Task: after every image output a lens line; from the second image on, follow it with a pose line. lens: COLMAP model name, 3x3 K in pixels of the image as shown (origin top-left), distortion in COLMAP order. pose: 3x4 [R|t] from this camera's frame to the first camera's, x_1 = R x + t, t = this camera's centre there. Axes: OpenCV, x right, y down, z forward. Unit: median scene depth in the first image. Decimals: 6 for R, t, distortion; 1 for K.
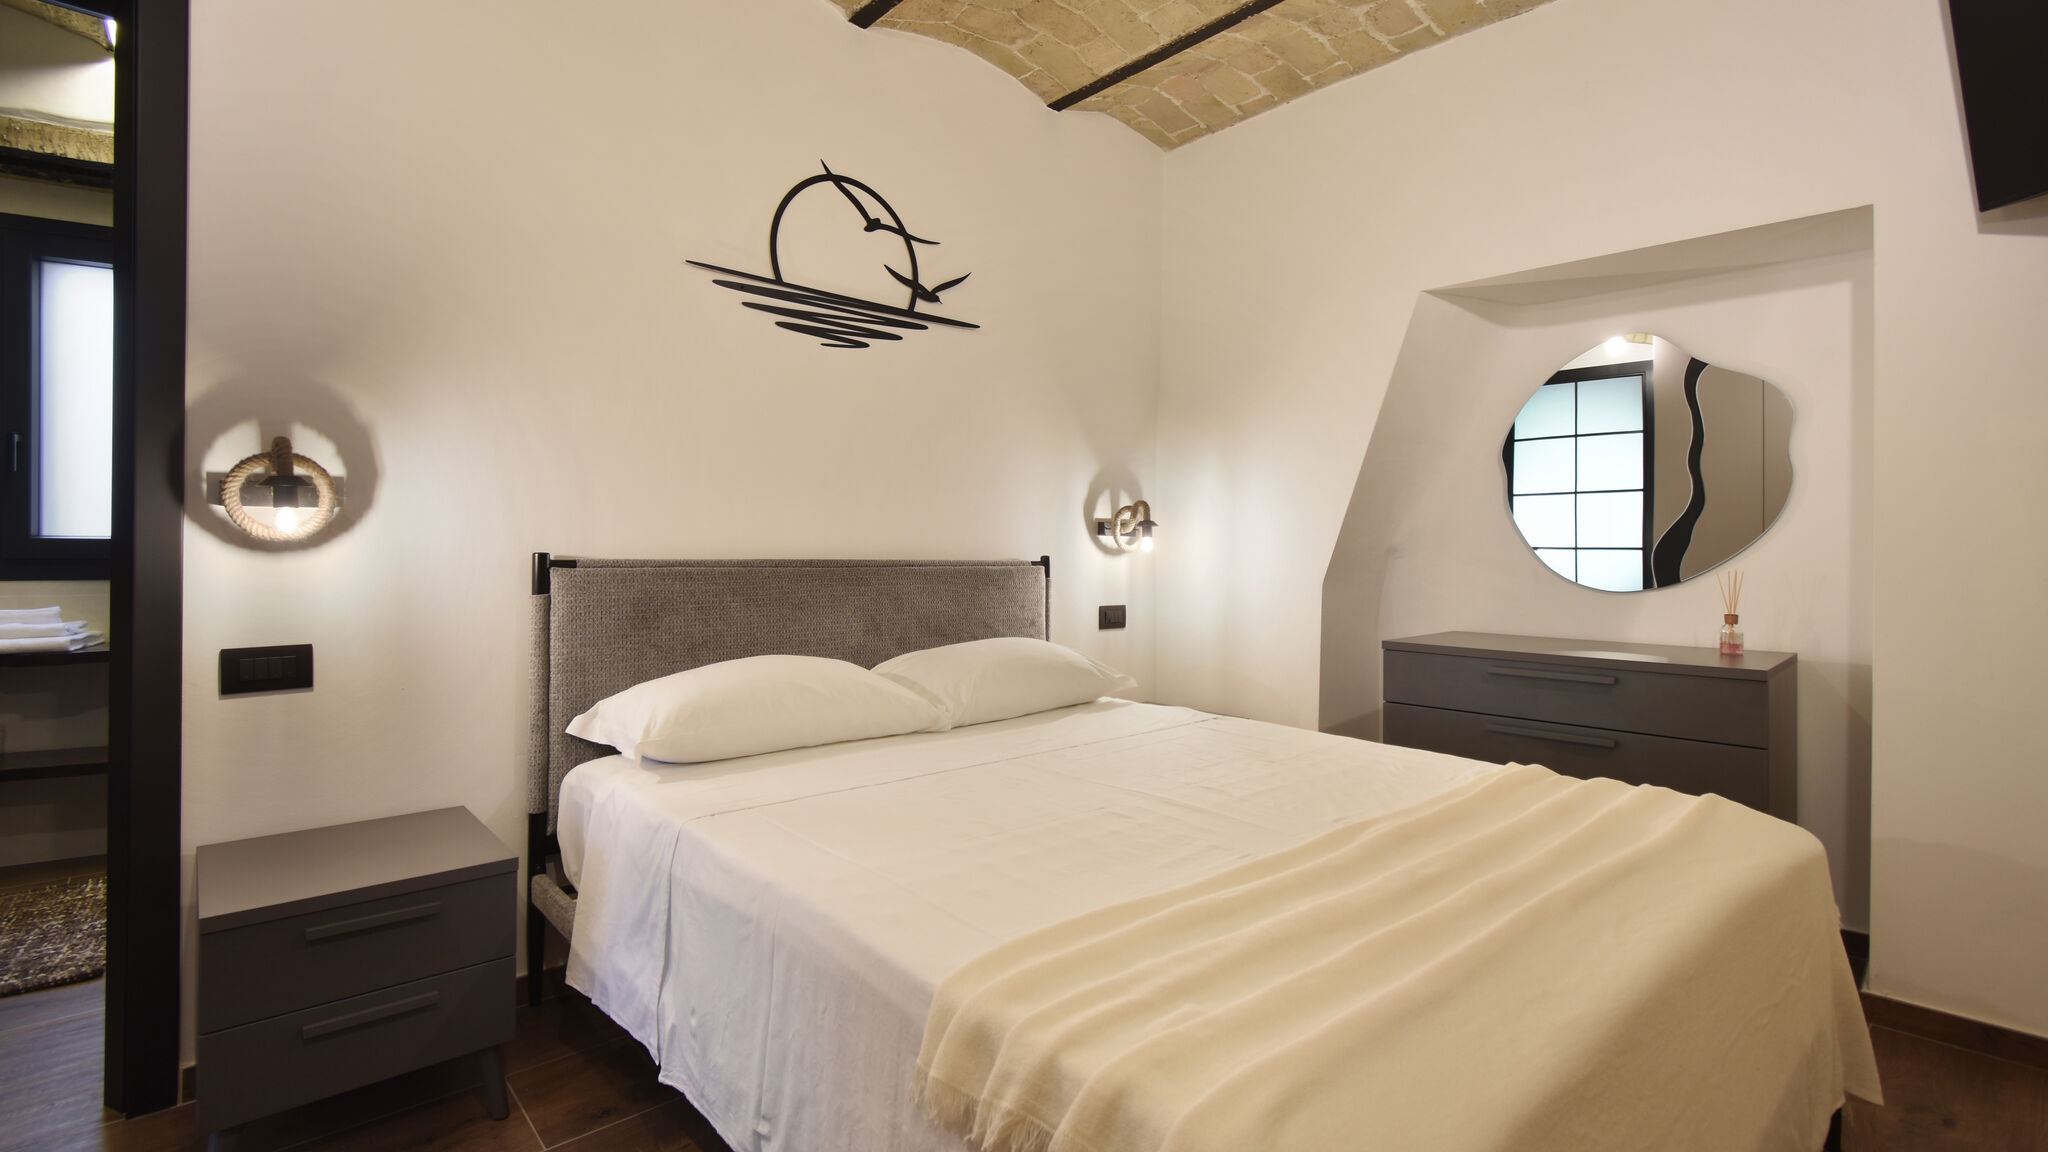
lens RADIAL K [[920.5, 0, 1016.5], [0, 920.5, 551.4], [0, 0, 1]] dist [0.004284, -0.000720]
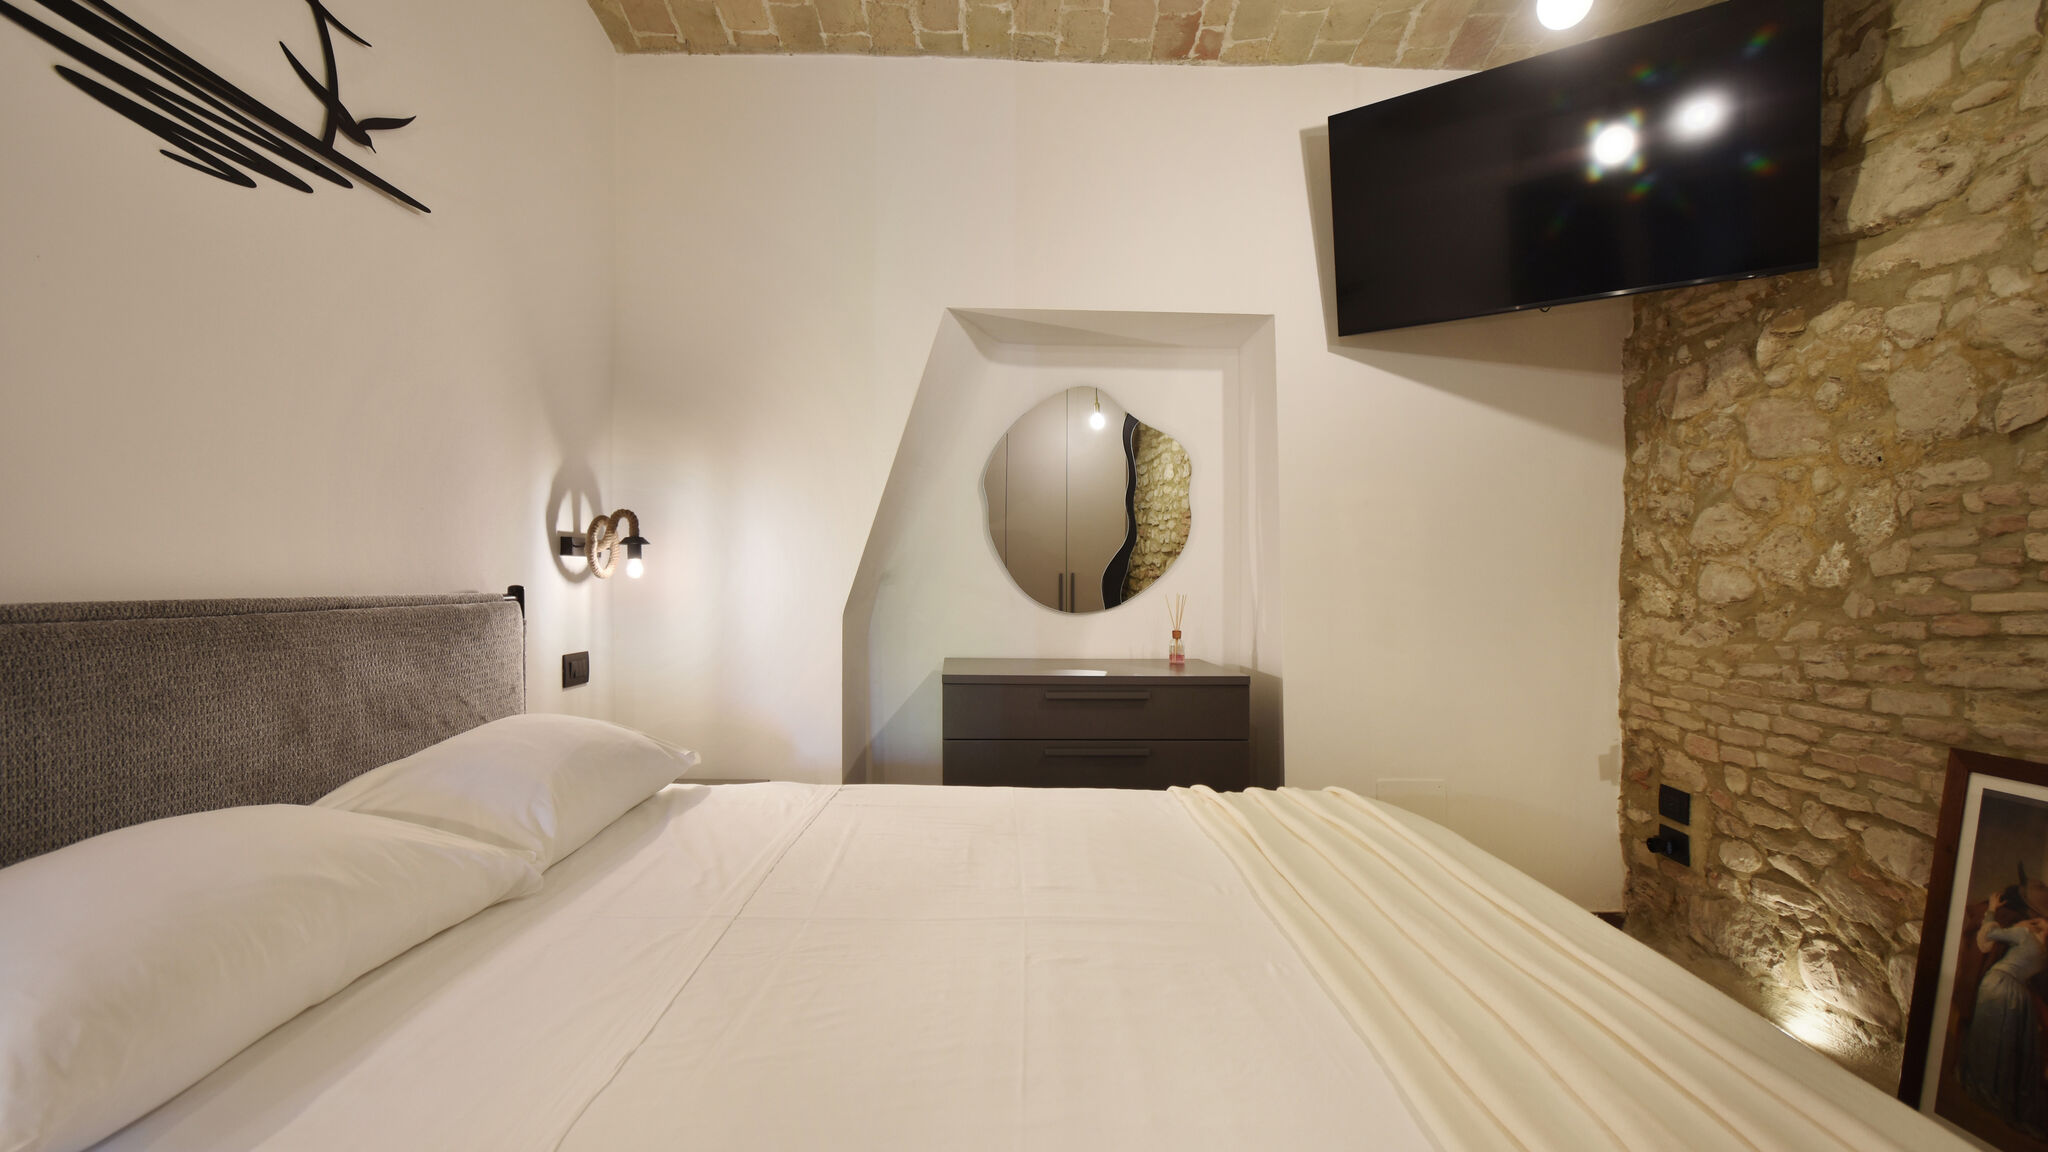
lens RADIAL K [[920.5, 0, 983.9], [0, 920.5, 584.2], [0, 0, 1]] dist [0.004284, -0.000720]
pose [[0.673266, -0.007228, 0.739365, -0.260963], [-0.003701, 0.999907, 0.013145, -0.007054], [-0.739391, -0.011587, 0.673177, 0.333602]]
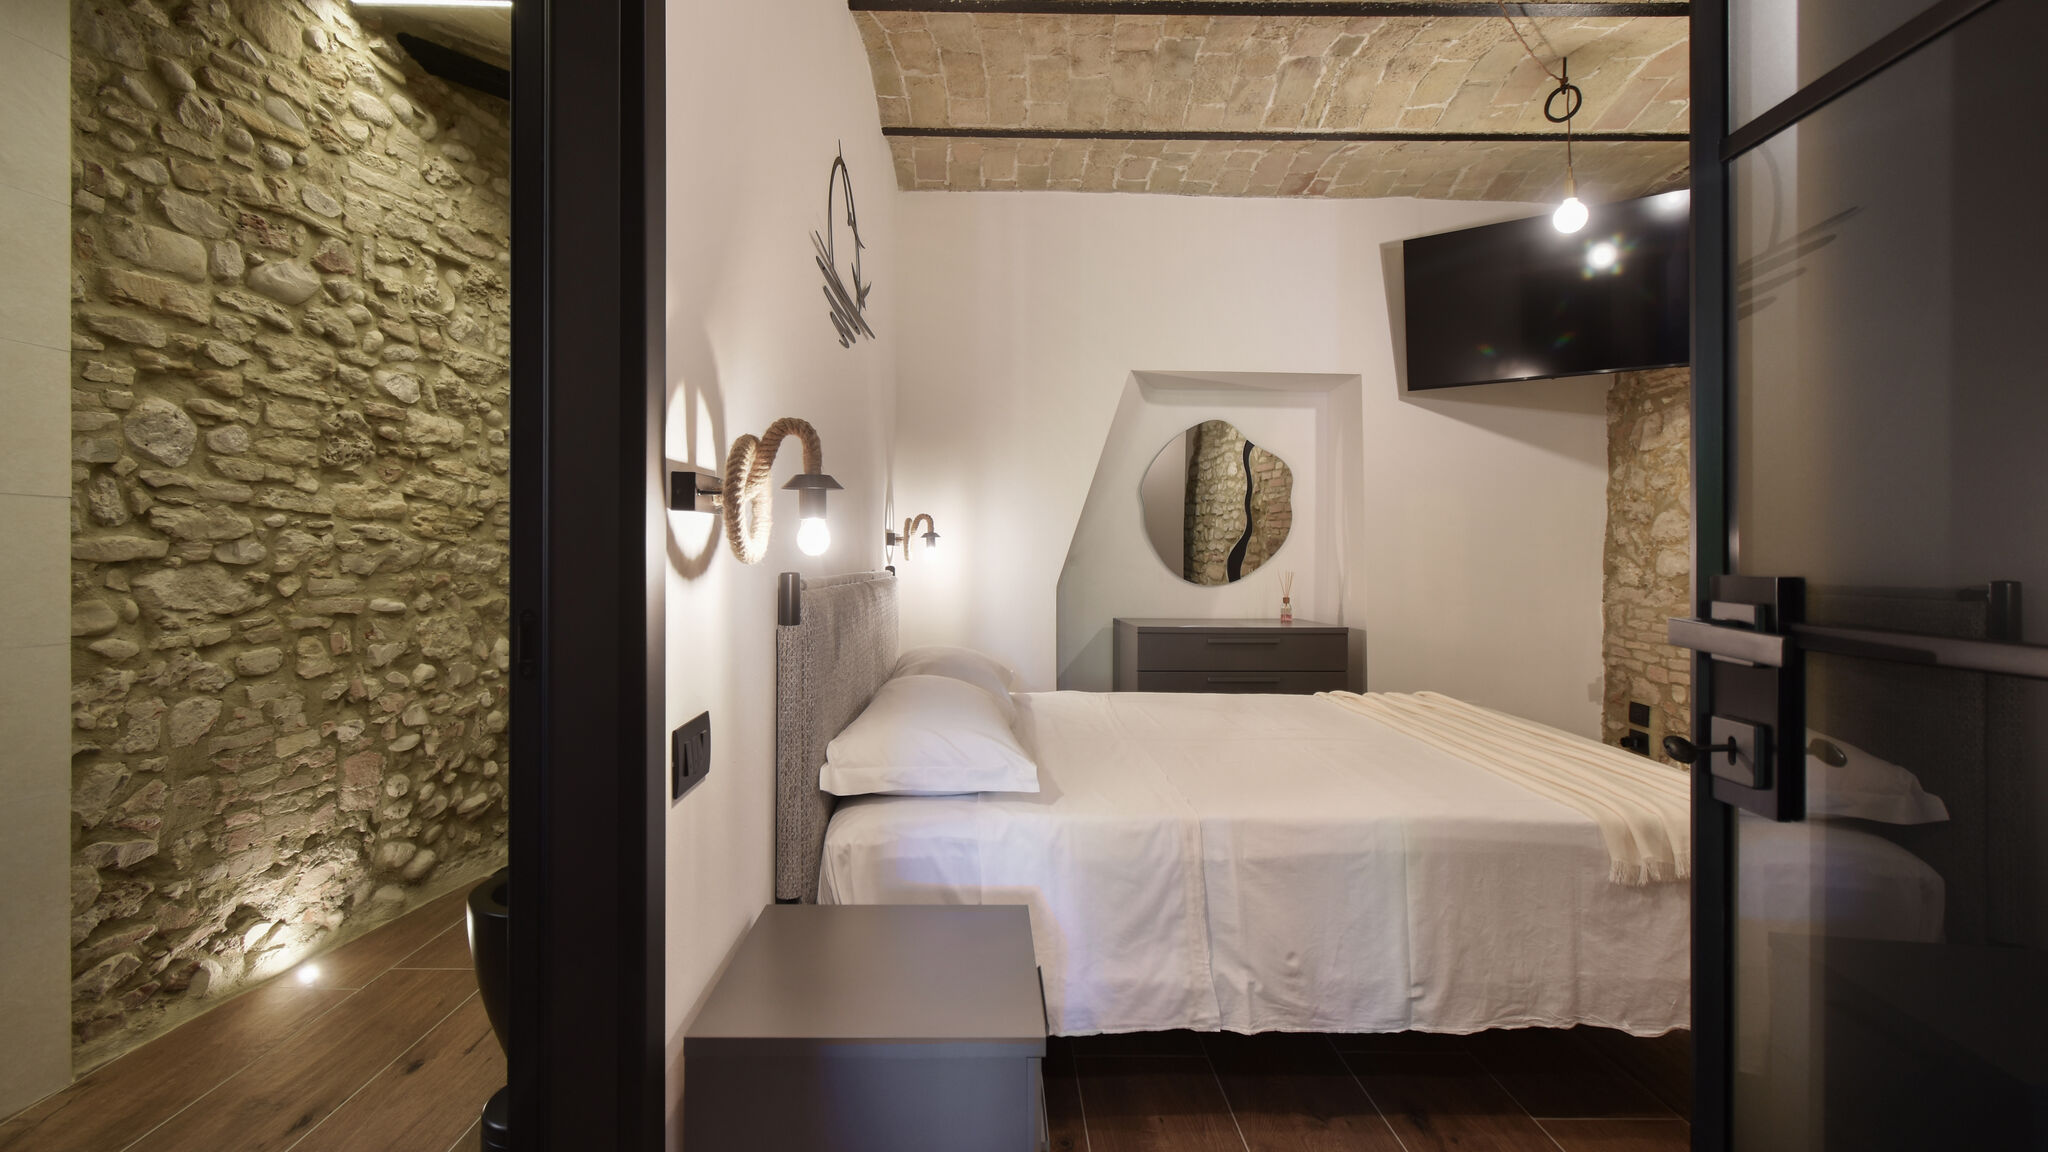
lens RADIAL K [[920.5, 0, 973.0], [0, 920.5, 569.8], [0, 0, 1]] dist [0.004284, -0.000720]
pose [[0.673112, -0.013544, 0.739417, -0.768765], [-0.003181, 0.999770, 0.021208, -0.014631], [-0.739534, -0.016628, 0.672914, 0.258254]]
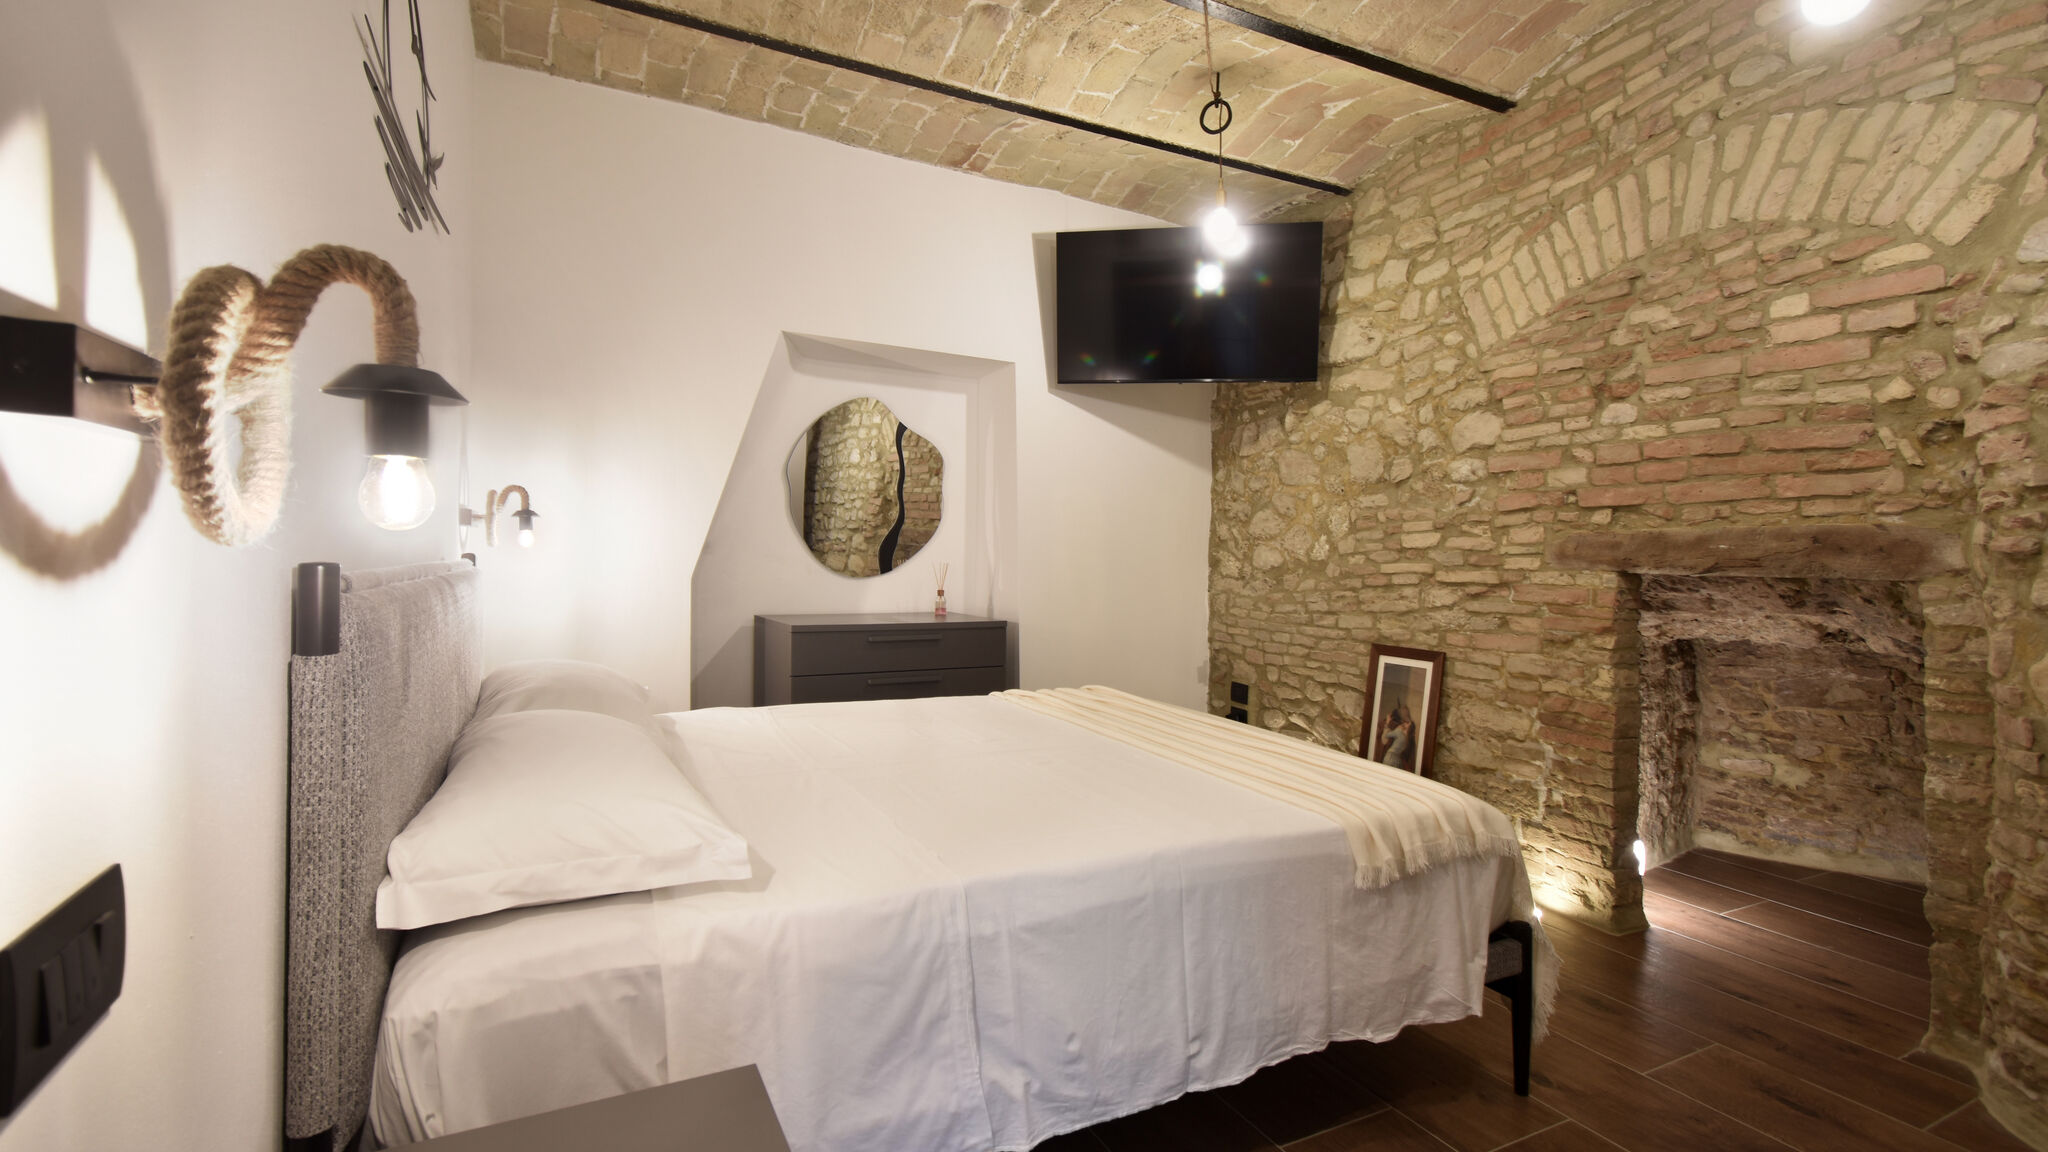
lens RADIAL K [[920.5, 0, 995.4], [0, 920.5, 560.4], [0, 0, 1]] dist [0.004284, -0.000720]
pose [[0.274100, -0.011315, 0.961635, -0.664287], [-0.018371, 0.999687, 0.016999, -0.011423], [-0.961526, -0.022326, 0.273807, 0.417815]]
